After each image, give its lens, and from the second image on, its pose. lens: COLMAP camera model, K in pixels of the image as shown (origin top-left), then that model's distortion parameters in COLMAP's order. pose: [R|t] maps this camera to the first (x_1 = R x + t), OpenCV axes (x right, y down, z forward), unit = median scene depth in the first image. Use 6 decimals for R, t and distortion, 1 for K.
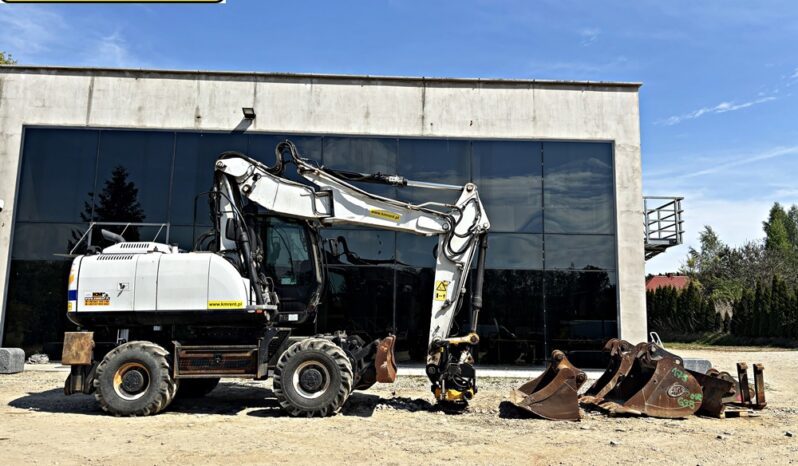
lens RADIAL K [[601.4, 0, 405.1], [0, 601.4, 237.7], [0, 0, 1]] dist [0.046915, -0.049050]
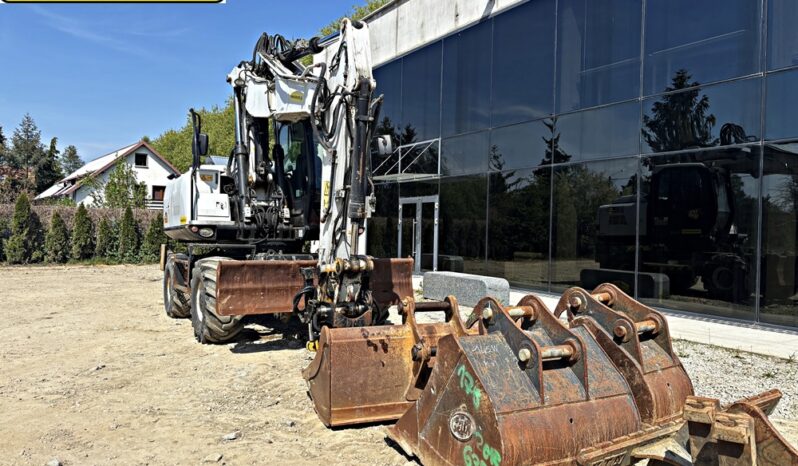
lens RADIAL K [[601.4, 0, 406.1], [0, 601.4, 237.4], [0, 0, 1]] dist [0.046915, -0.049050]
pose [[0.505557, 0.007482, -0.862761, 0.682902], [0.112666, 0.990828, 0.074613, 0.093430], [0.855405, -0.134925, 0.500077, 0.719978]]
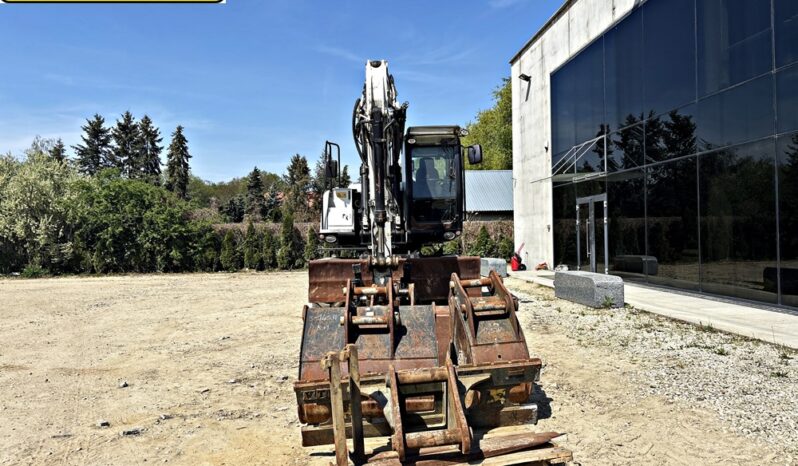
lens RADIAL K [[601.4, 0, 399.7], [0, 601.4, 234.2], [0, 0, 1]] dist [0.046915, -0.049050]
pose [[0.060859, -0.017757, -0.997988, 0.874625], [0.164496, 0.986349, -0.007519, 0.138794], [0.984498, -0.163708, 0.062949, 0.964056]]
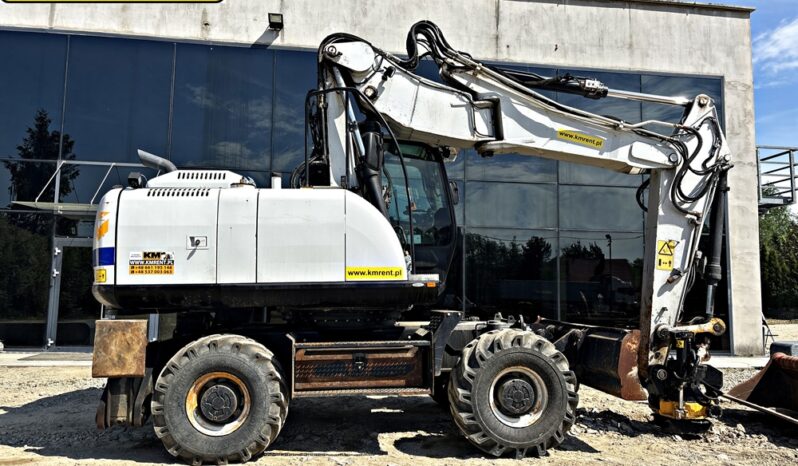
lens RADIAL K [[601.4, 0, 399.2], [0, 601.4, 236.2], [0, 0, 1]] dist [0.046915, -0.049050]
pose [[0.994527, 0.010148, 0.103986, -0.298270], [-0.015196, 0.998738, 0.047861, 0.039618], [-0.103369, -0.049179, 0.993427, 0.360929]]
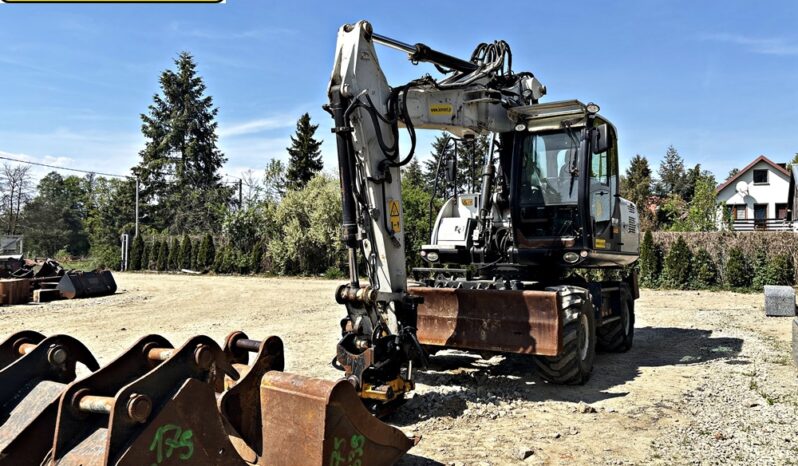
lens RADIAL K [[601.4, 0, 402.1], [0, 601.4, 231.1], [0, 0, 1]] dist [0.046915, -0.049050]
pose [[-0.500871, -0.034877, -0.864819, 0.573303], [0.117990, 0.987108, -0.108145, 0.171254], [0.857442, -0.156207, -0.490299, 1.306477]]
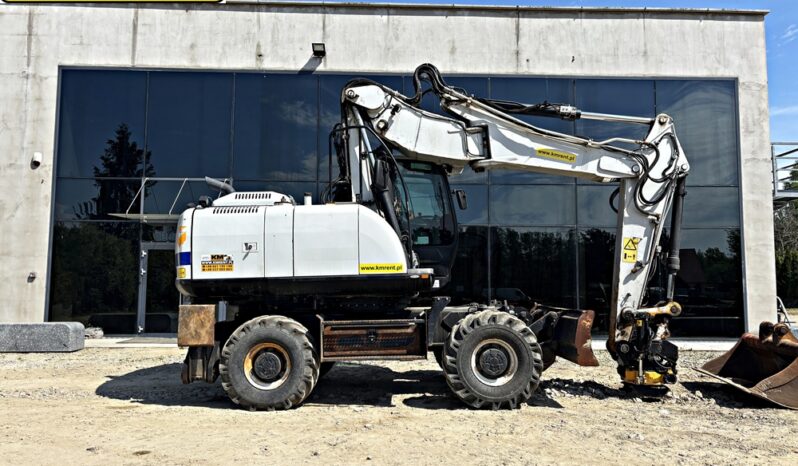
lens RADIAL K [[601.4, 0, 398.7], [0, 601.4, 238.6], [0, 0, 1]] dist [0.046915, -0.049050]
pose [[0.999948, -0.009890, 0.002588, -0.245669], [0.009719, 0.998199, 0.059199, 0.022717], [-0.003169, -0.059171, 0.998243, 0.196461]]
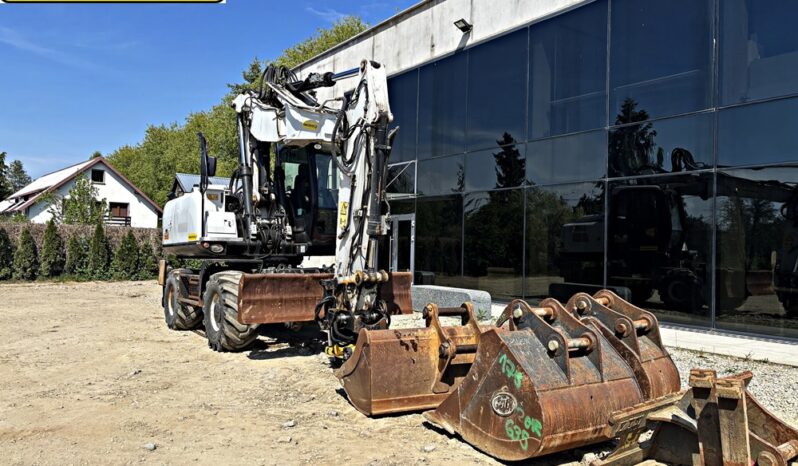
lens RADIAL K [[601.4, 0, 400.5], [0, 601.4, 235.9], [0, 0, 1]] dist [0.046915, -0.049050]
pose [[0.563582, -0.018815, -0.825846, 0.713497], [0.107535, 0.992904, 0.050764, 0.083051], [0.819031, -0.117417, 0.561606, 0.622231]]
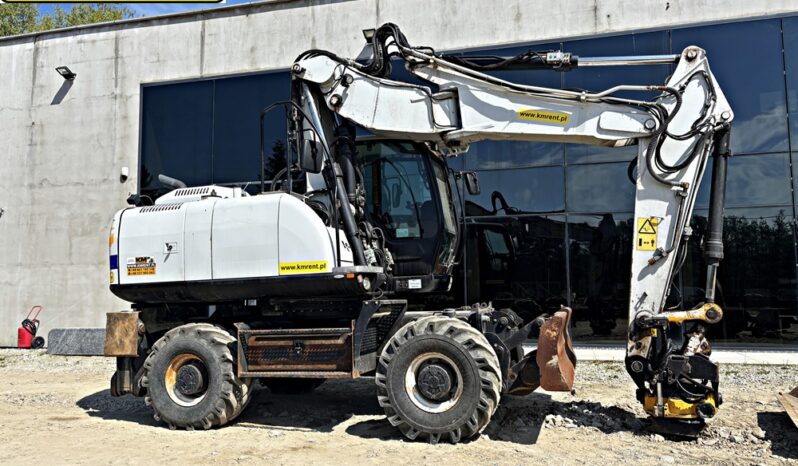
lens RADIAL K [[601.4, 0, 405.7], [0, 601.4, 239.2], [0, 0, 1]] dist [0.046915, -0.049050]
pose [[0.959922, -0.048436, -0.276051, -0.003854], [0.064187, 0.996768, 0.048307, 0.048914], [0.272819, -0.064089, 0.959928, 0.354674]]
